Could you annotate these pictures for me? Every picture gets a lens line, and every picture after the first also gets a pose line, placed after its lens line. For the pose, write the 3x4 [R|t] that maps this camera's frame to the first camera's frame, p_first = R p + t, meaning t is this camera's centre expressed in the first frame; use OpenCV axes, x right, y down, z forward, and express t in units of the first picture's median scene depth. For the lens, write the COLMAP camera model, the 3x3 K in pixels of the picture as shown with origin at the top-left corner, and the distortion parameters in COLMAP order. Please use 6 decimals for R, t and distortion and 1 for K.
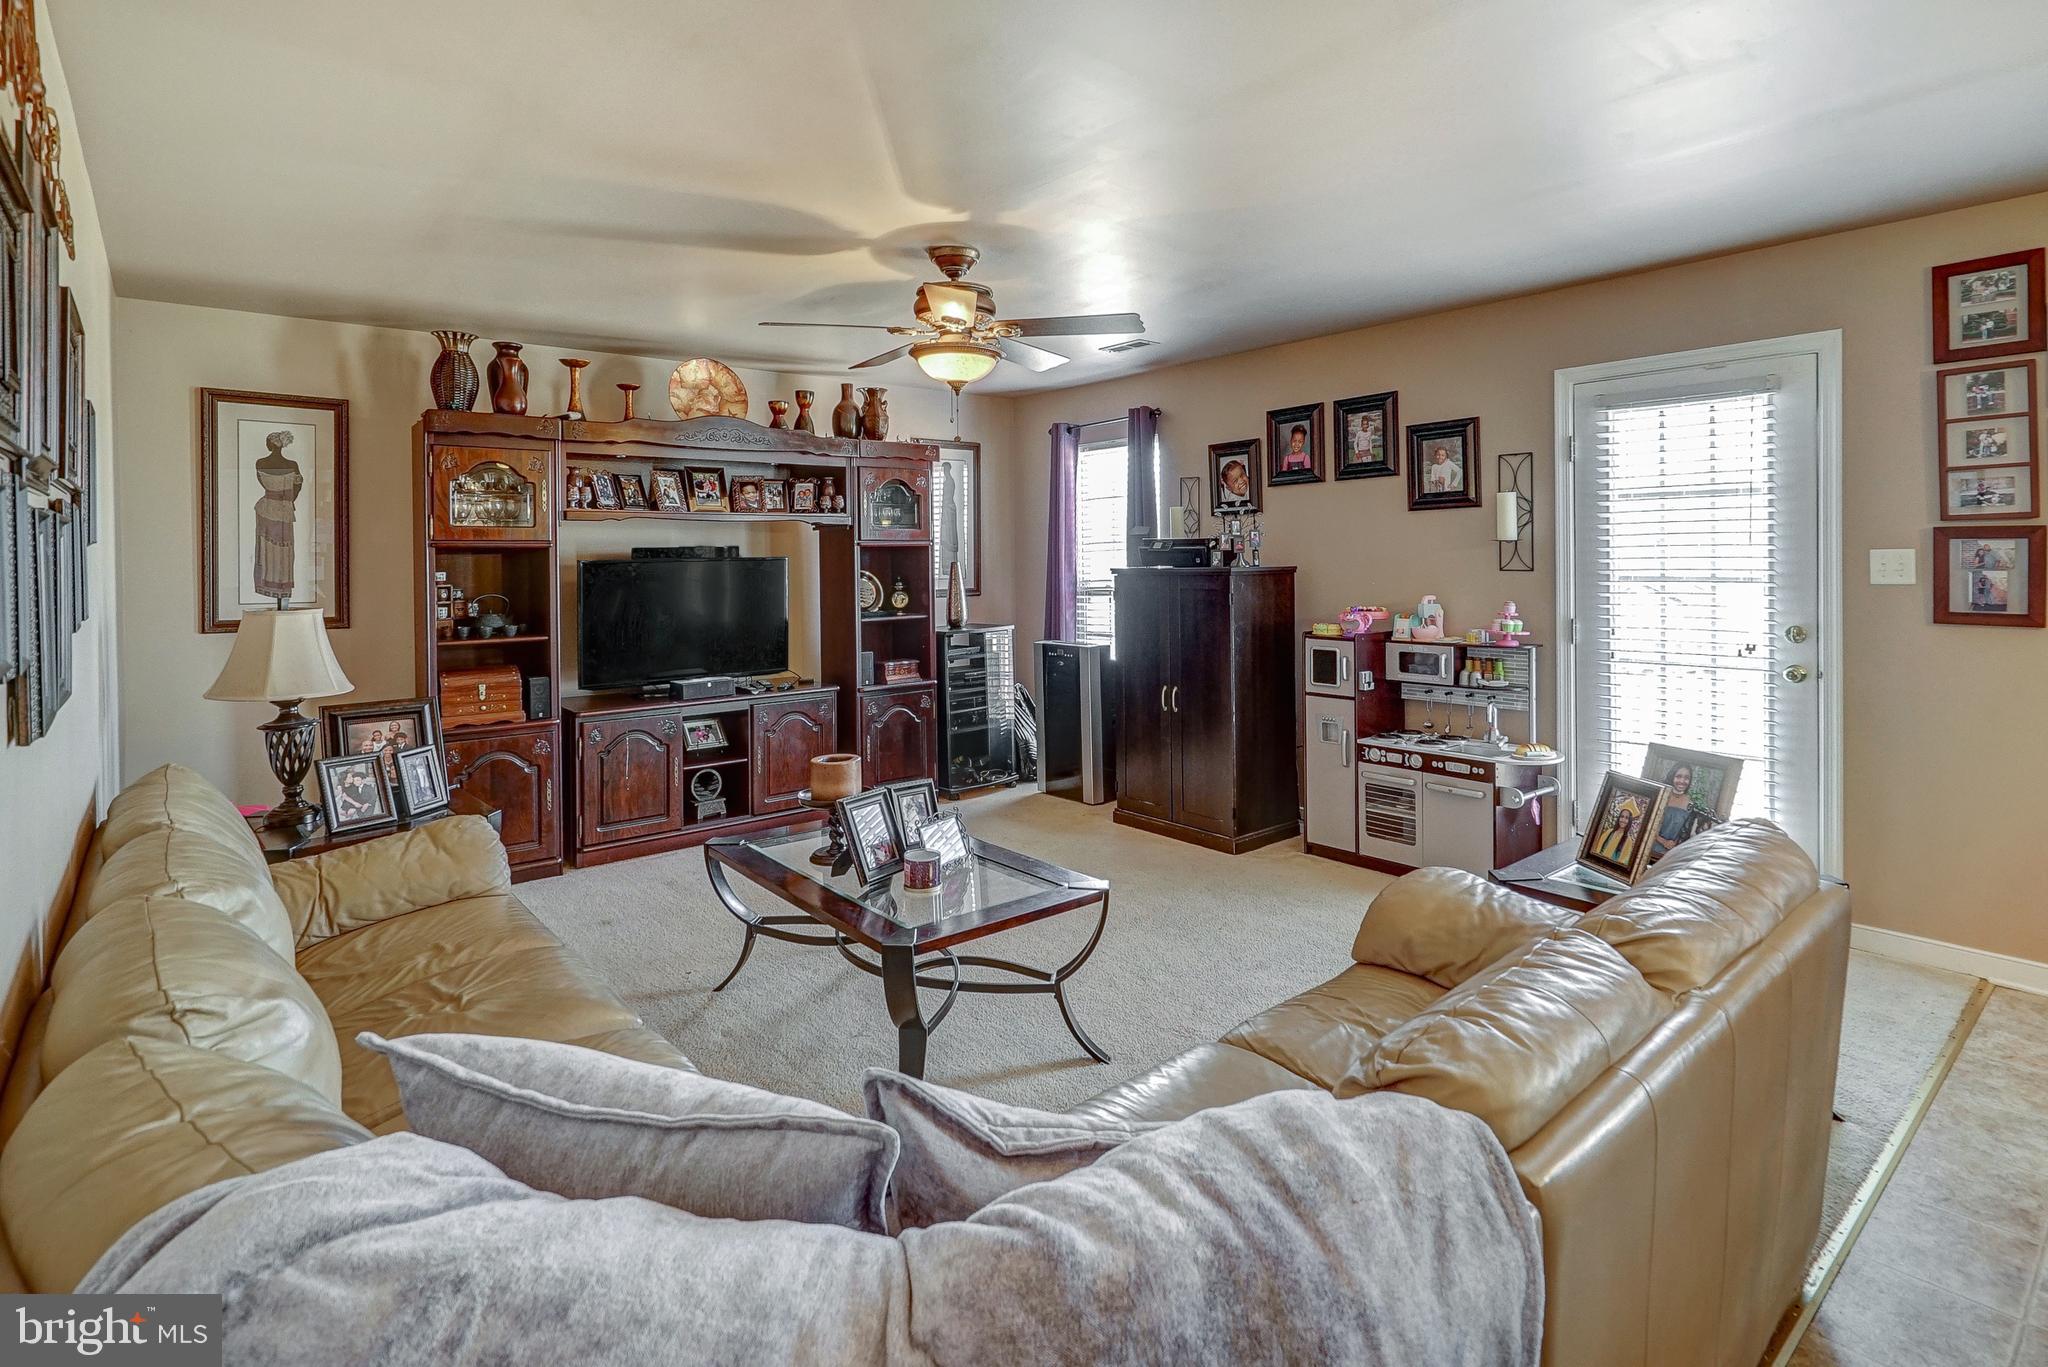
lens RADIAL K [[995.7, 0, 1003.3], [0, 995.7, 569.2], [0, 0, 1]] dist [-0.004405, -0.000312]
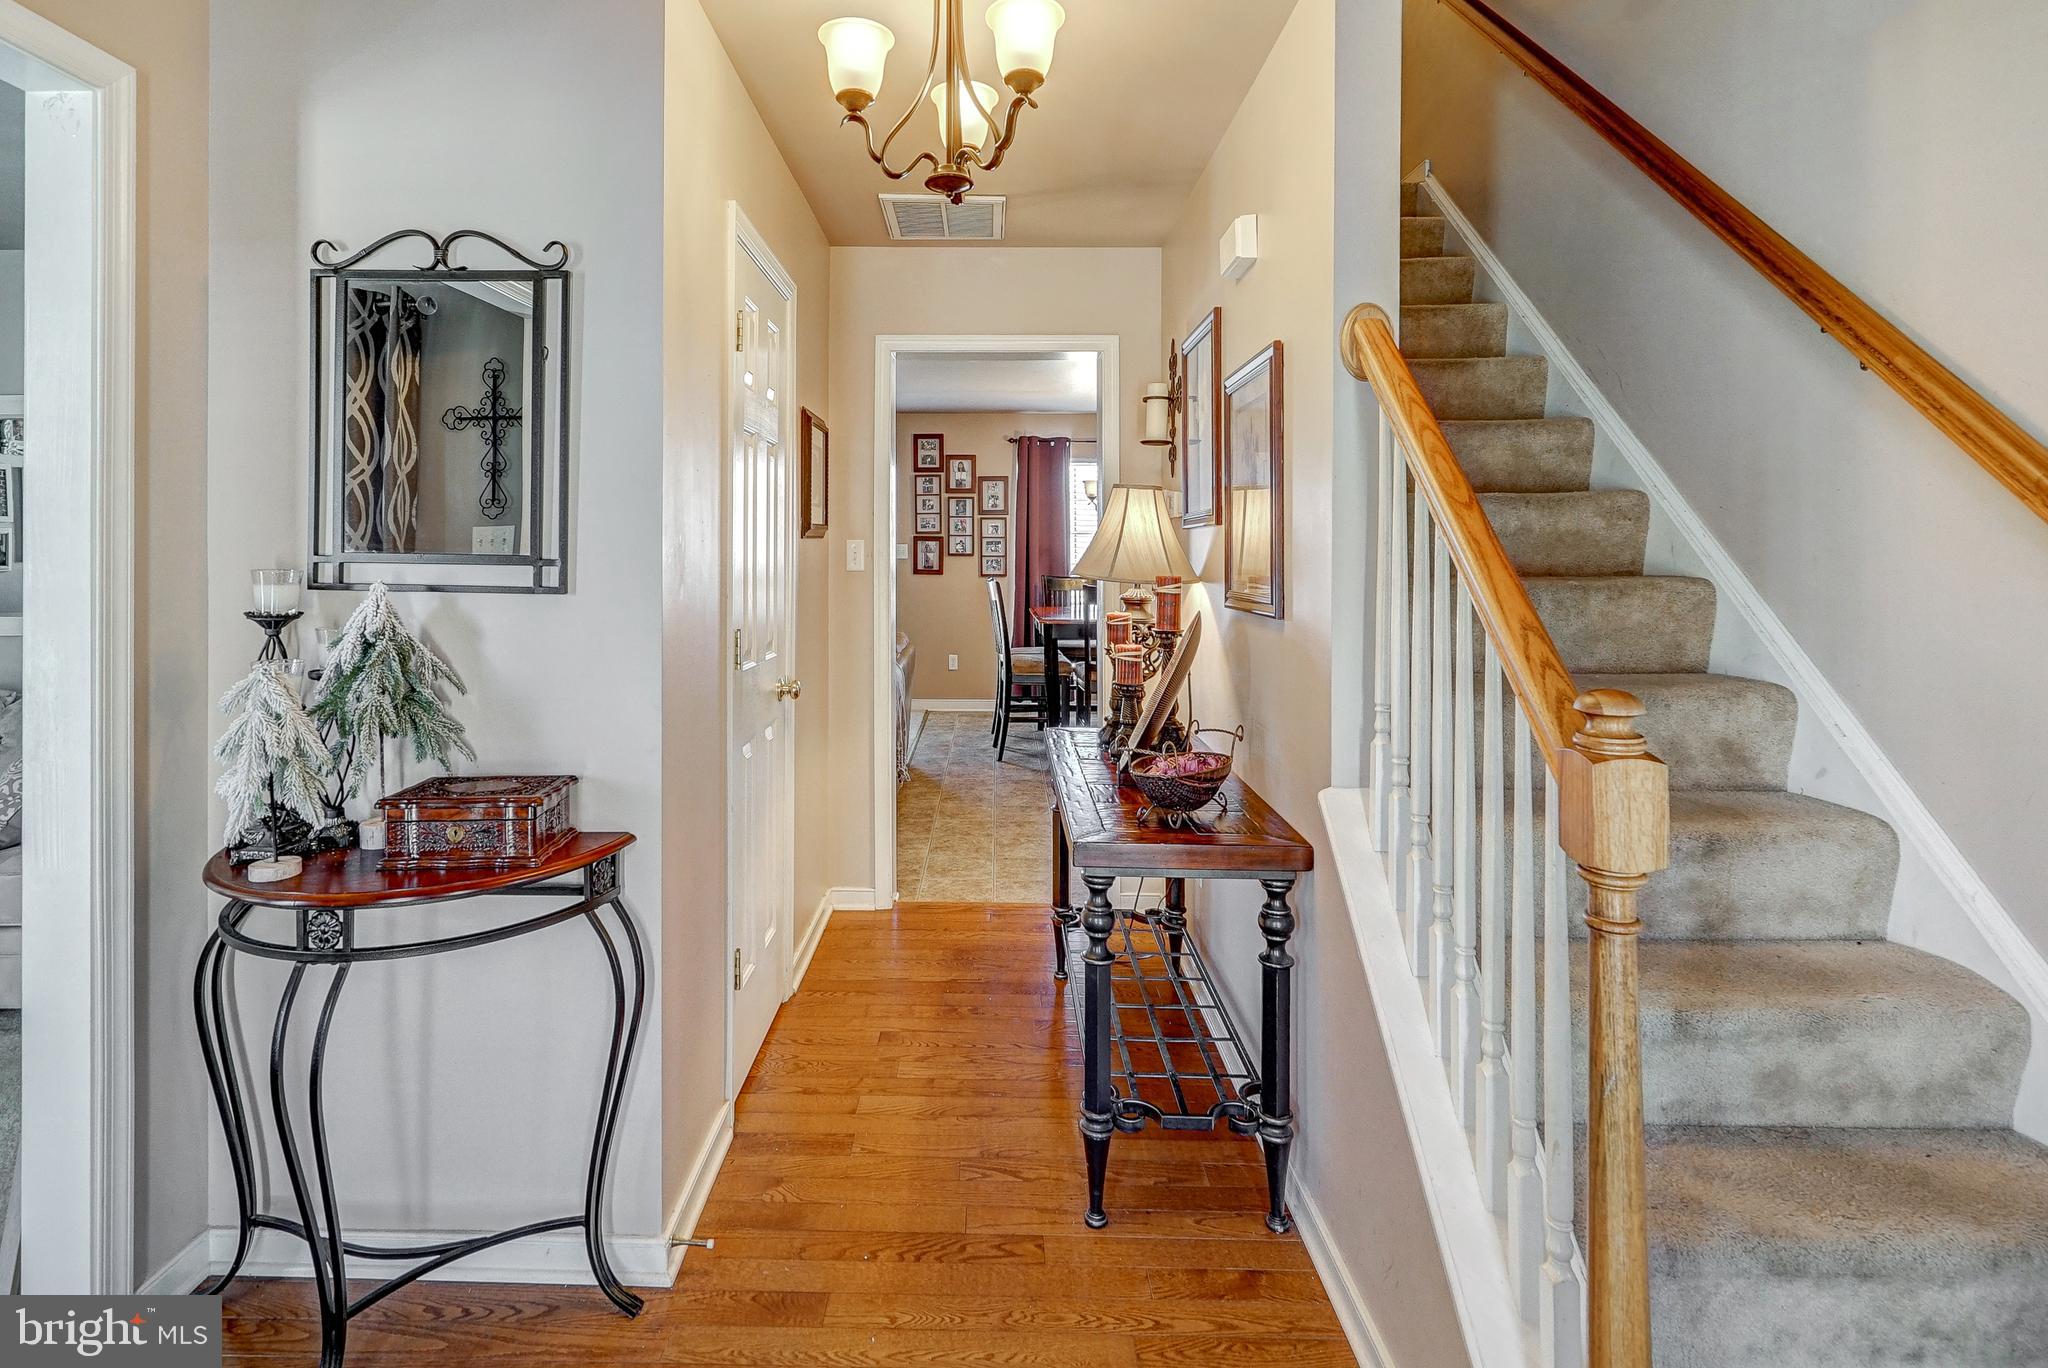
lens RADIAL K [[1067.8, 0, 972.4], [0, 1067.8, 555.5], [0, 0, 1]] dist [-0.003602, 0.001682]
pose [[0.652301, 0.016374, 0.757783, -1.066418], [-0.000155, 0.999770, -0.021469, 0.068139], [-0.757960, 0.013887, 0.652153, -0.926071]]
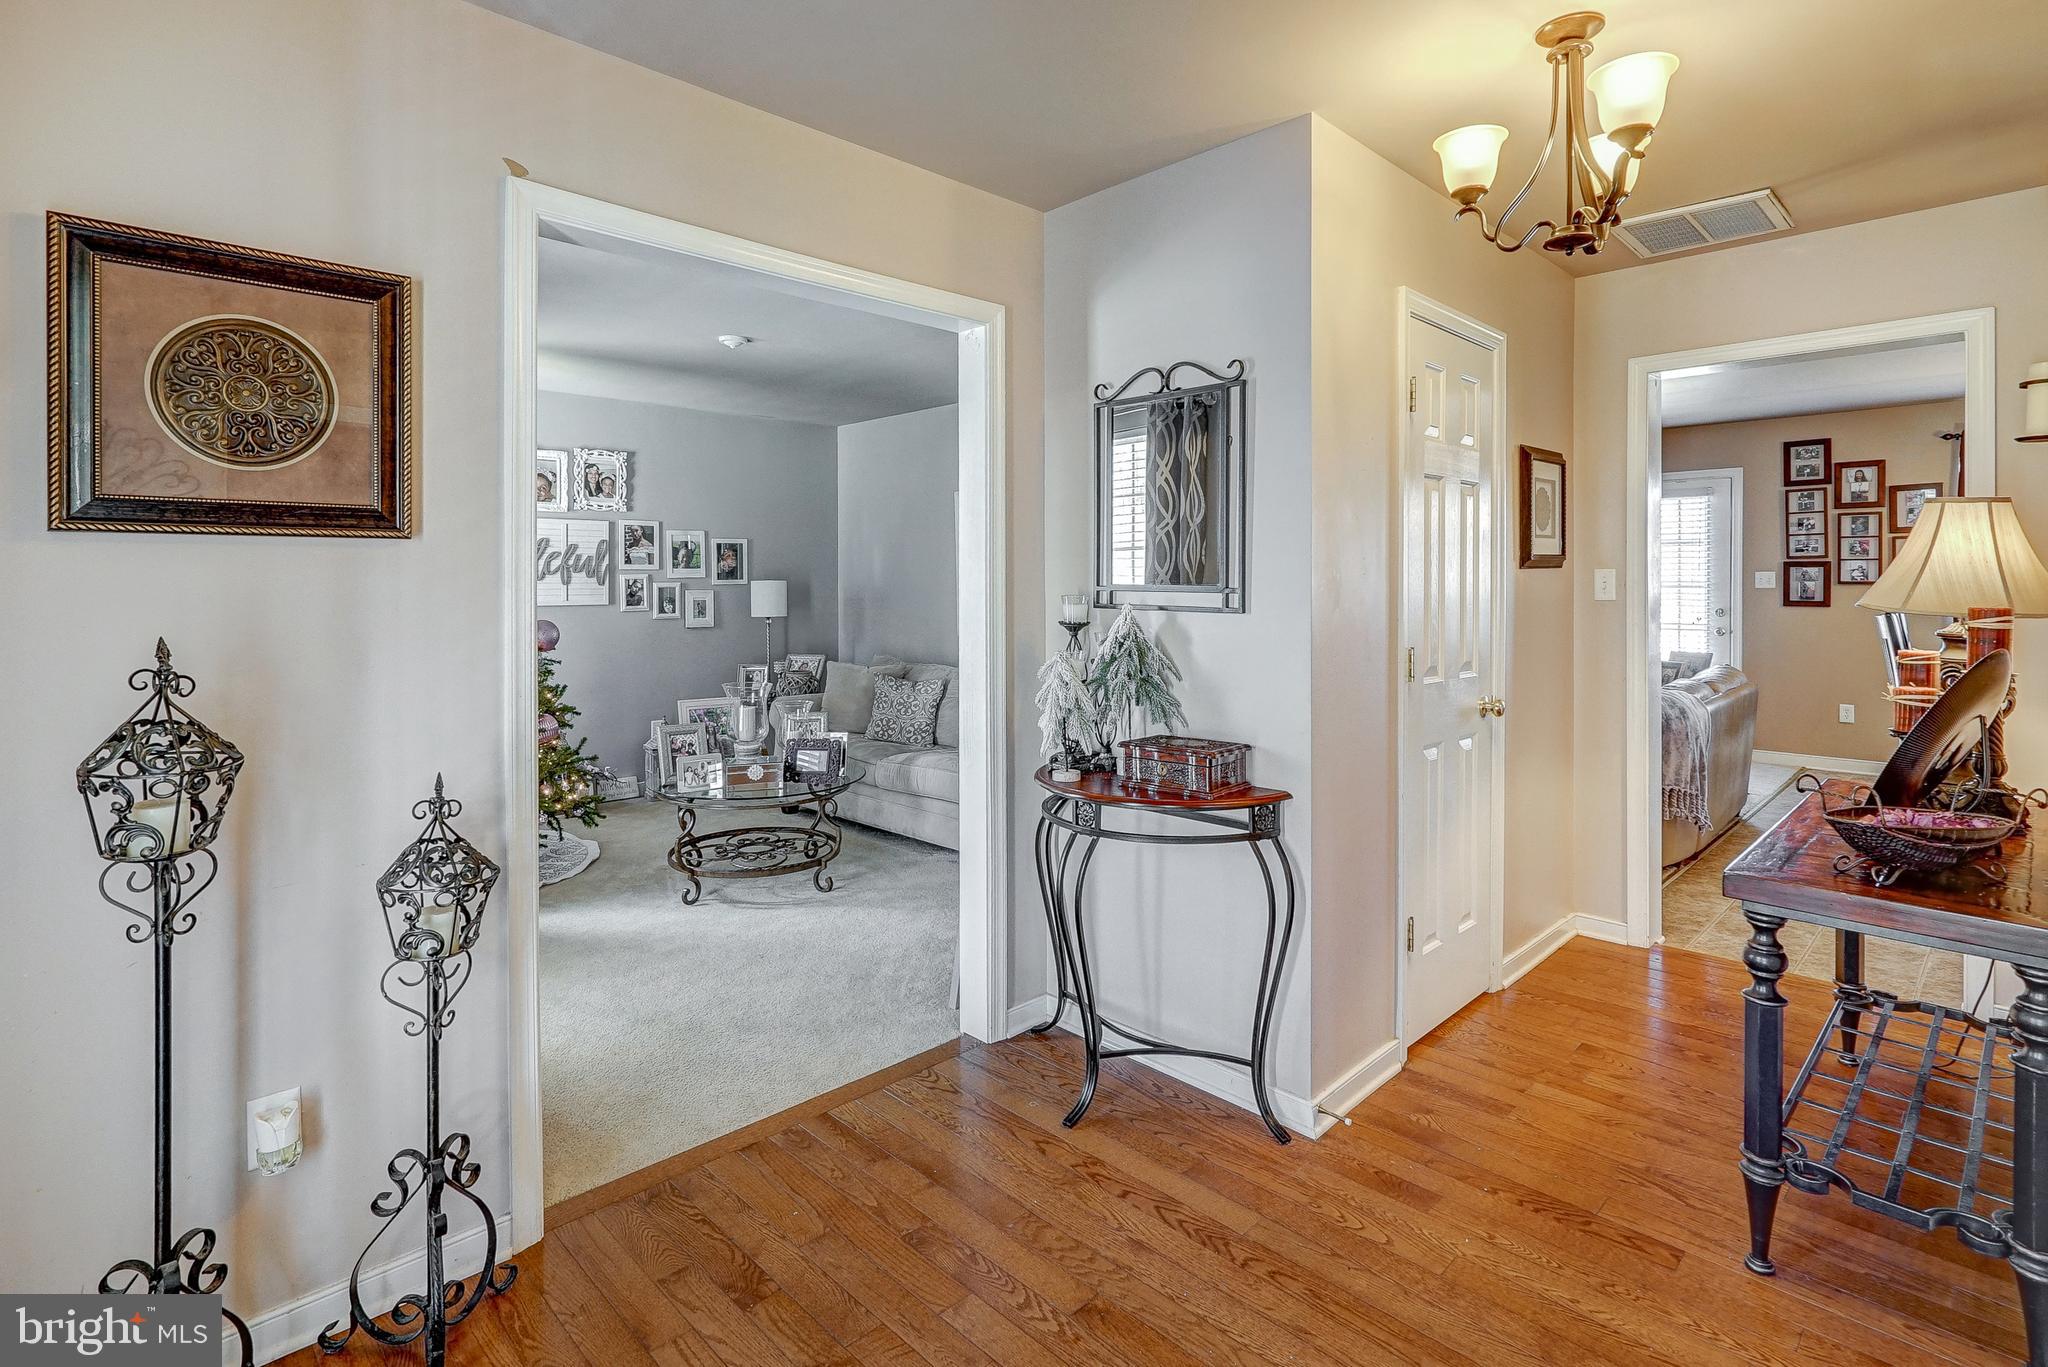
lens RADIAL K [[995.7, 0, 955.9], [0, 995.7, 596.3], [0, 0, 1]] dist [-0.004405, -0.000312]
pose [[0.997812, 0.012224, 0.064977, -1.040986], [-0.011843, 0.999910, -0.006247, 0.070756], [-0.065047, 0.005464, 0.997867, -1.082671]]
